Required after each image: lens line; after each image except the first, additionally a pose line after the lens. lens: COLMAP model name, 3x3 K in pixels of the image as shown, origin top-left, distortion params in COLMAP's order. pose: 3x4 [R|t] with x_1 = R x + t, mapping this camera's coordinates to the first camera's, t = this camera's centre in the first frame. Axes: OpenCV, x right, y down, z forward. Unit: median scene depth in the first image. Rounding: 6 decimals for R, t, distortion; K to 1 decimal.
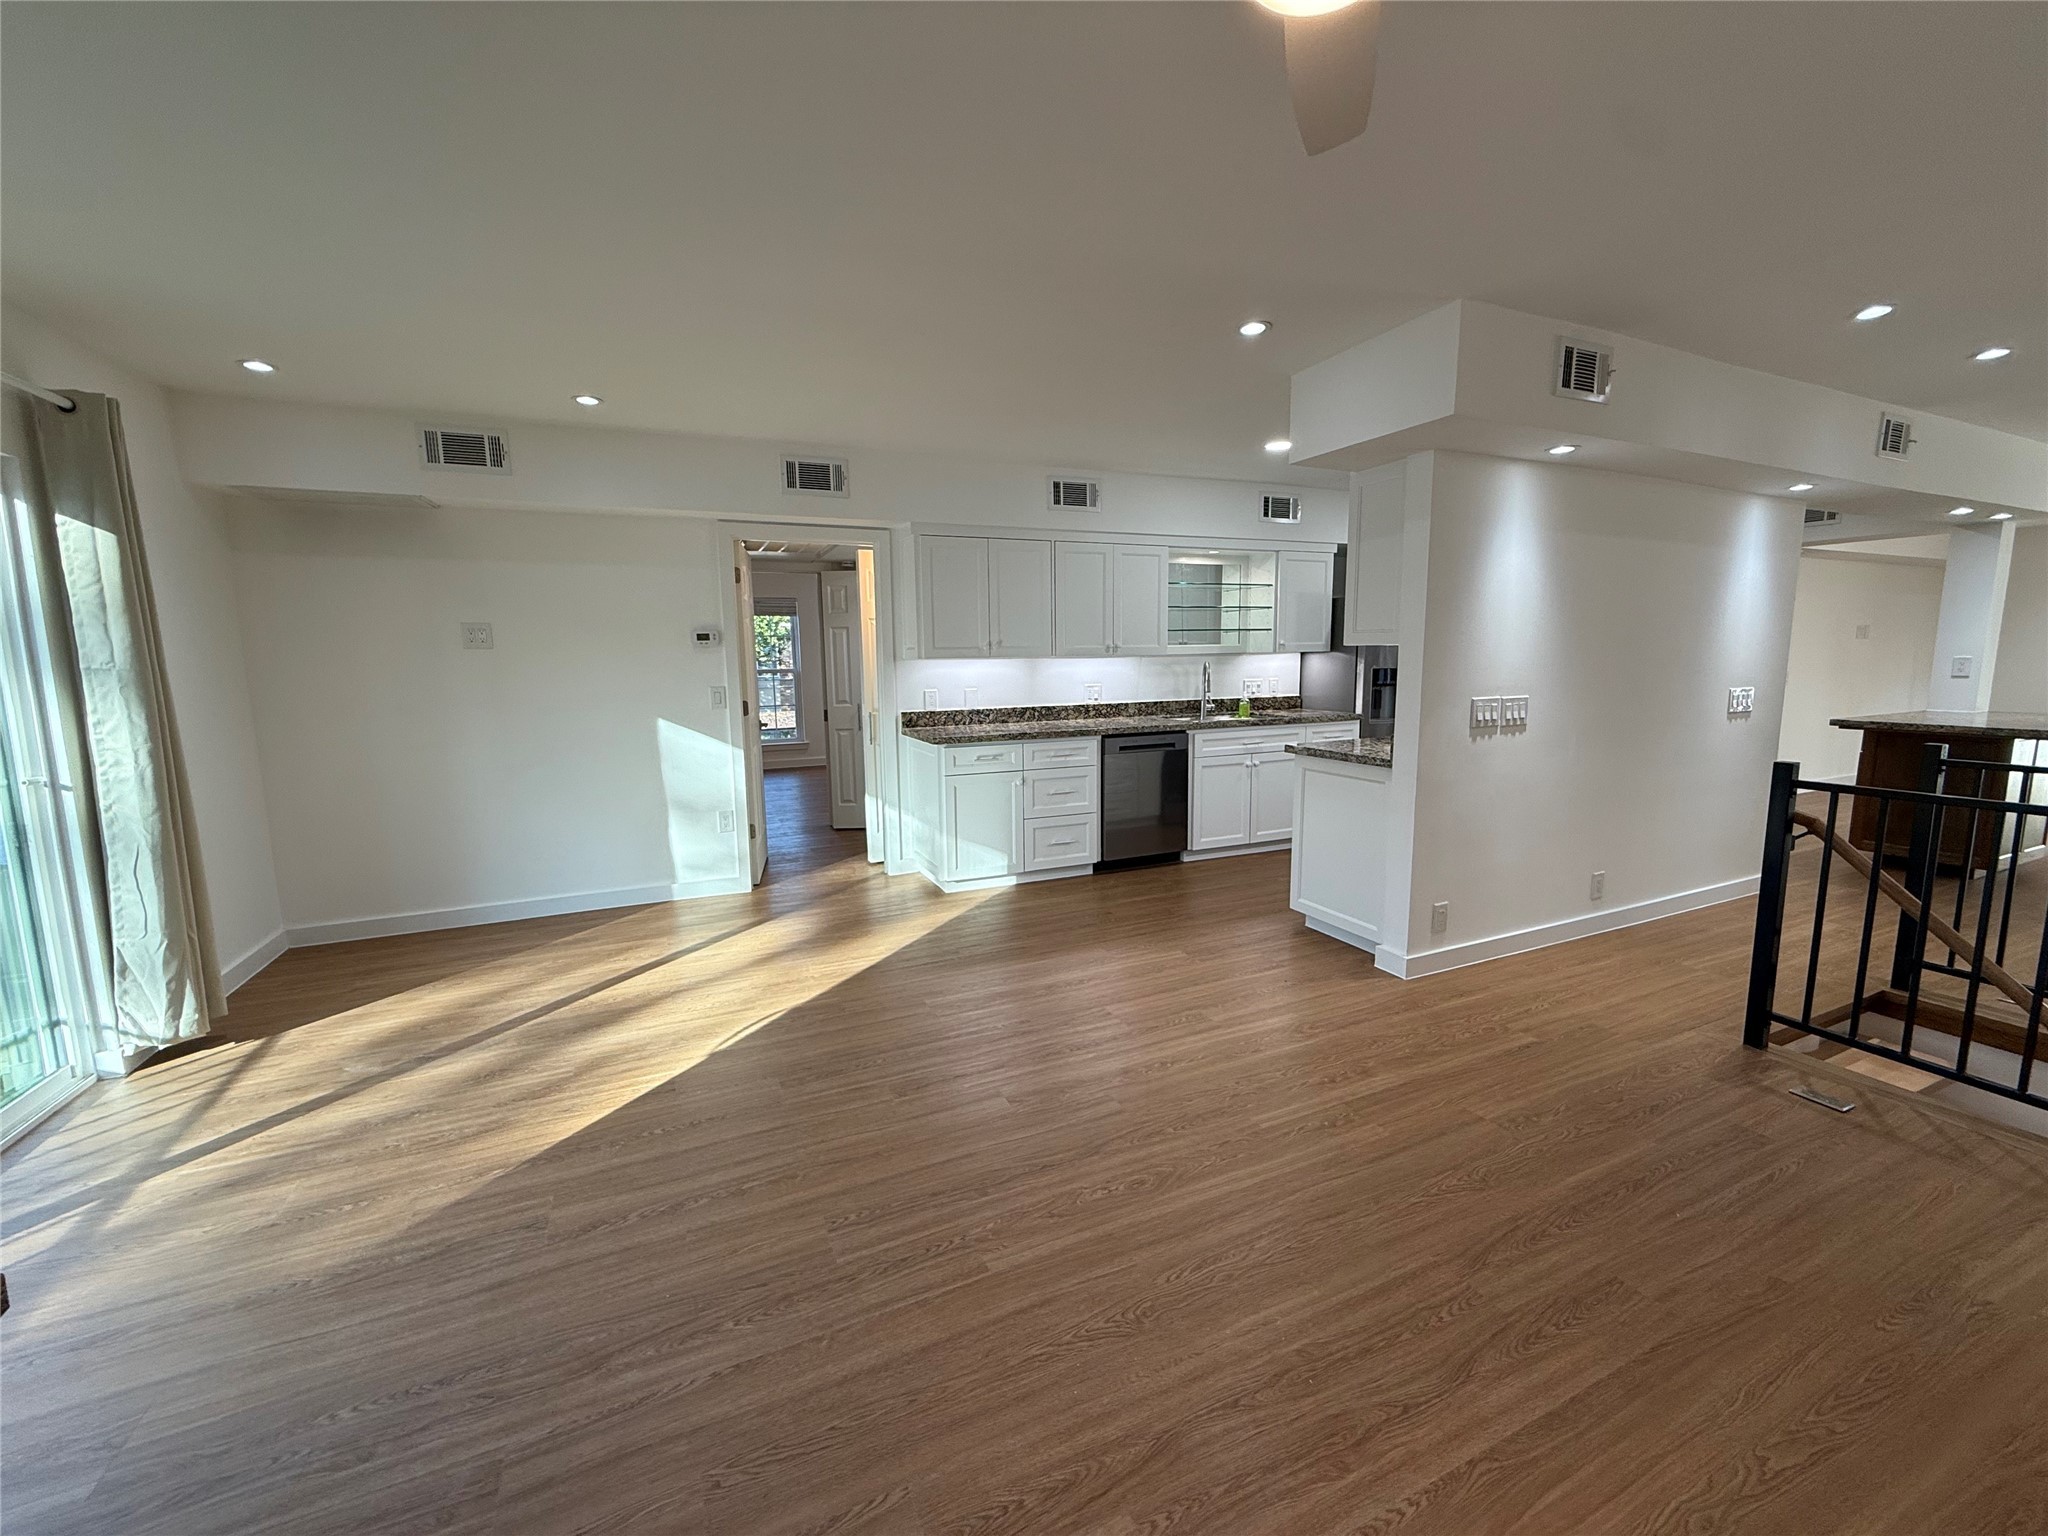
lens RADIAL K [[816.8, 0, 1021.3], [0, 816.8, 759.2], [0, 0, 1]] dist [-0.000365, 0.000019]
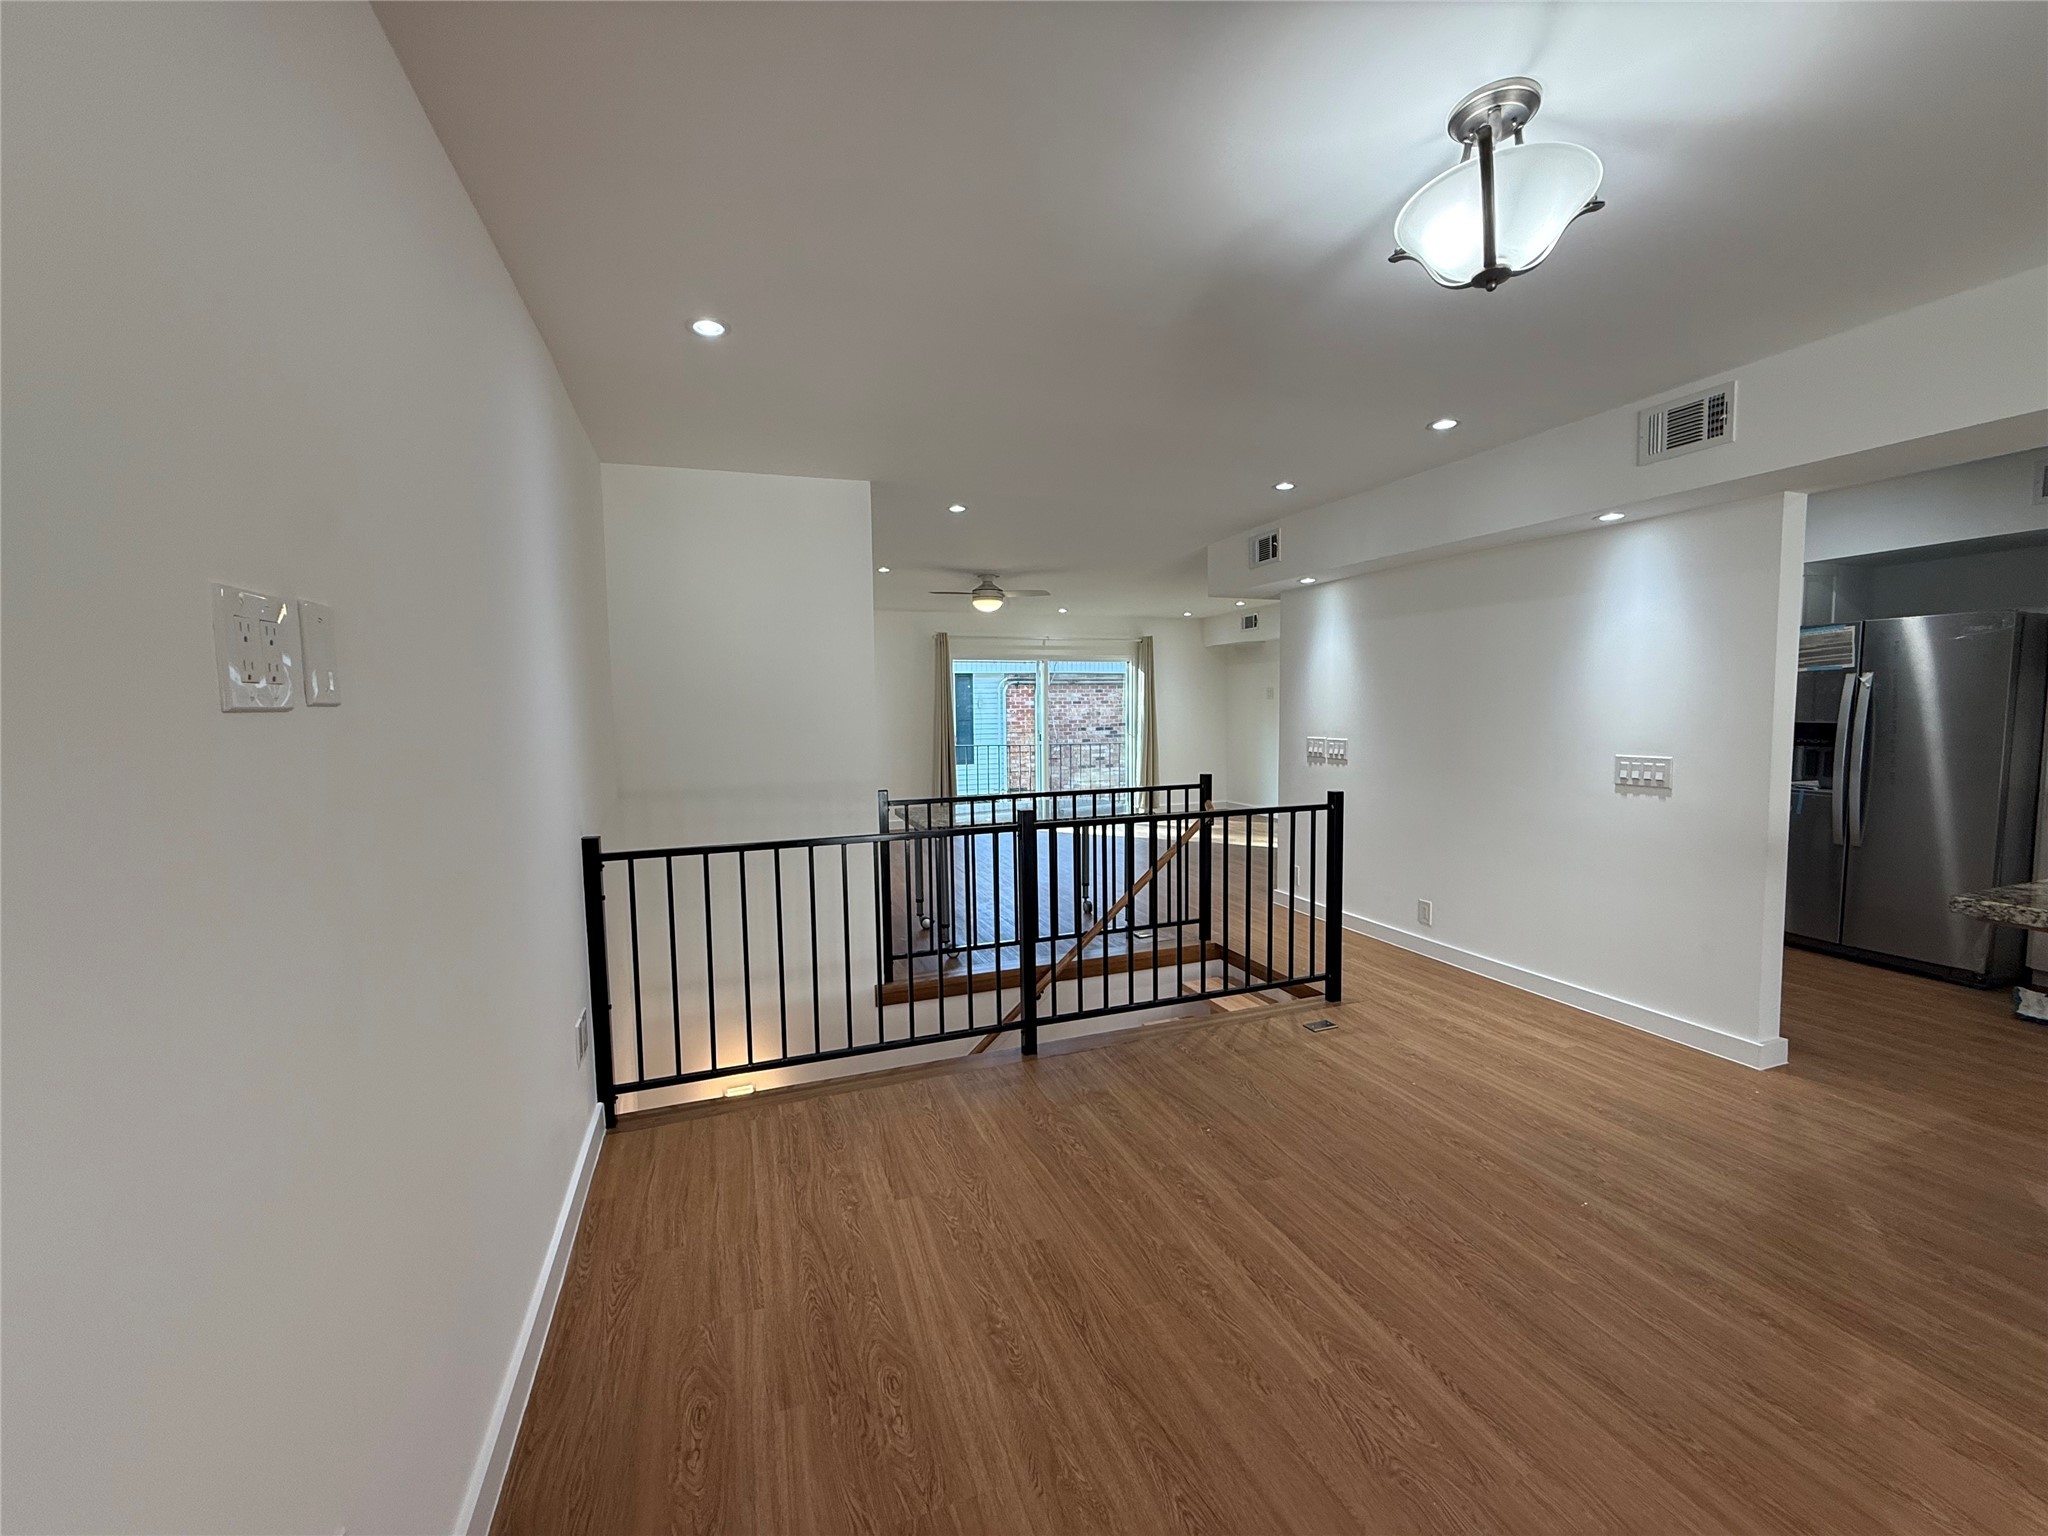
lens RADIAL K [[816.8, 0, 1022.9], [0, 816.8, 768.7], [0, 0, 1]] dist [-0.000365, 0.000019]
pose [[-0.073890, 0.090610, -0.993142, 2.061210], [-0.115835, 0.988343, 0.098790, -0.102170], [0.990516, 0.122340, -0.062533, 0.538928]]
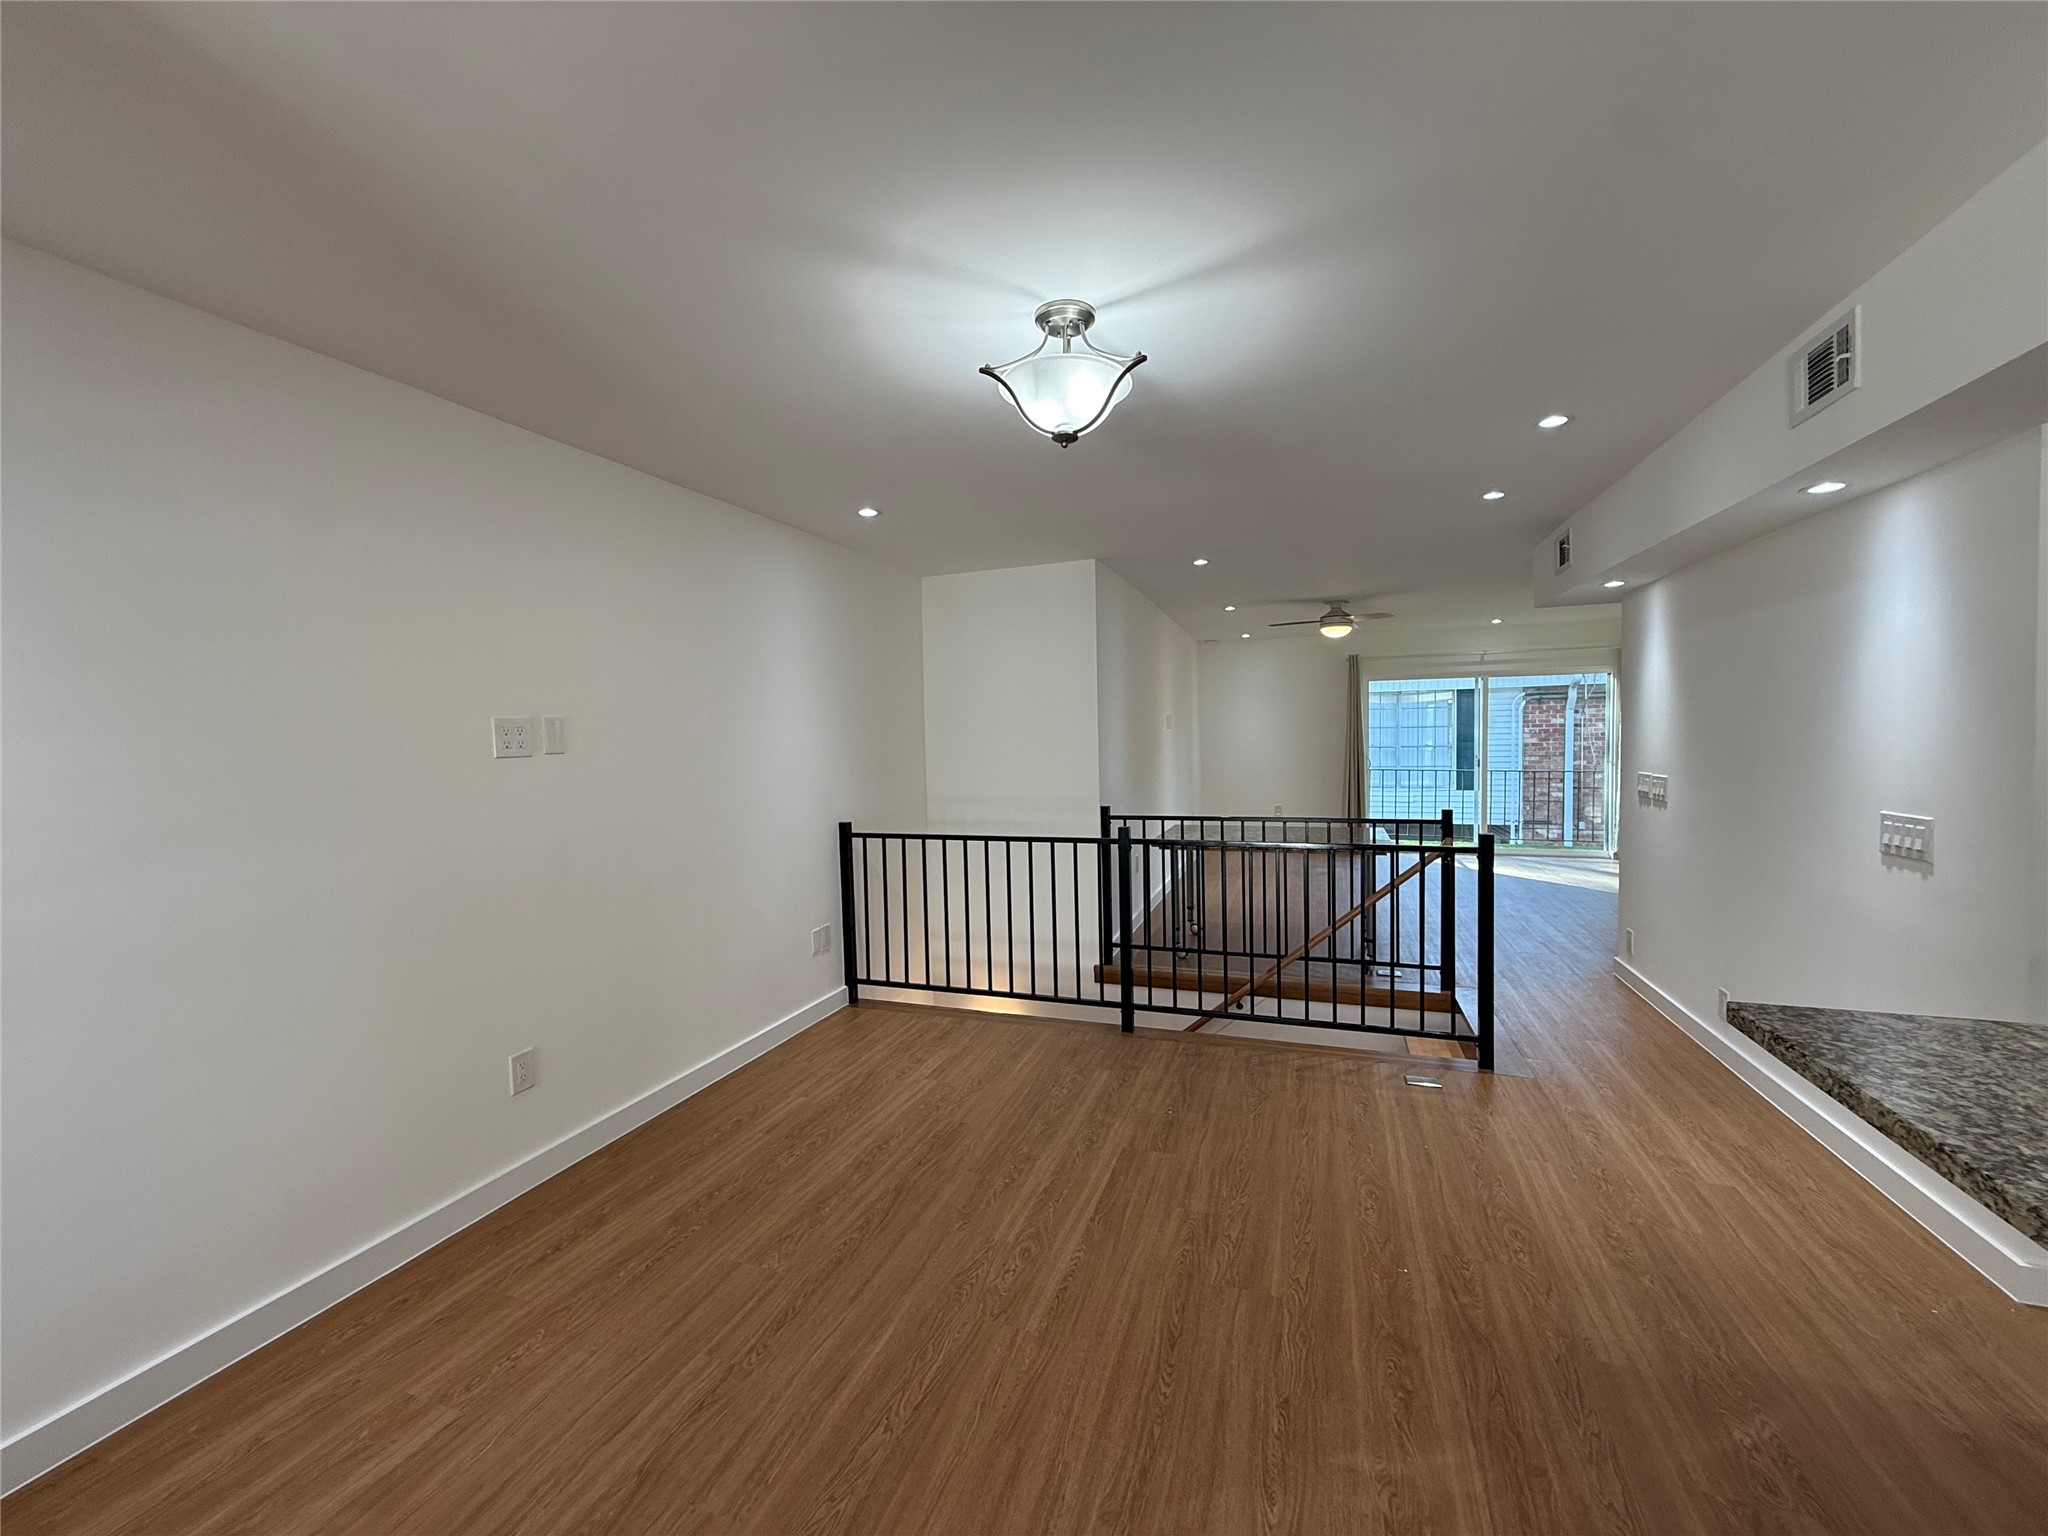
lens RADIAL K [[816.8, 0, 1017.6], [0, 816.8, 772.9], [0, 0, 1]] dist [-0.000365, 0.000019]
pose [[-0.699663, 0.063307, -0.711662, 2.036105], [-0.062558, 0.986813, 0.149287, -0.213510], [0.711729, 0.148971, -0.686476, 1.254280]]
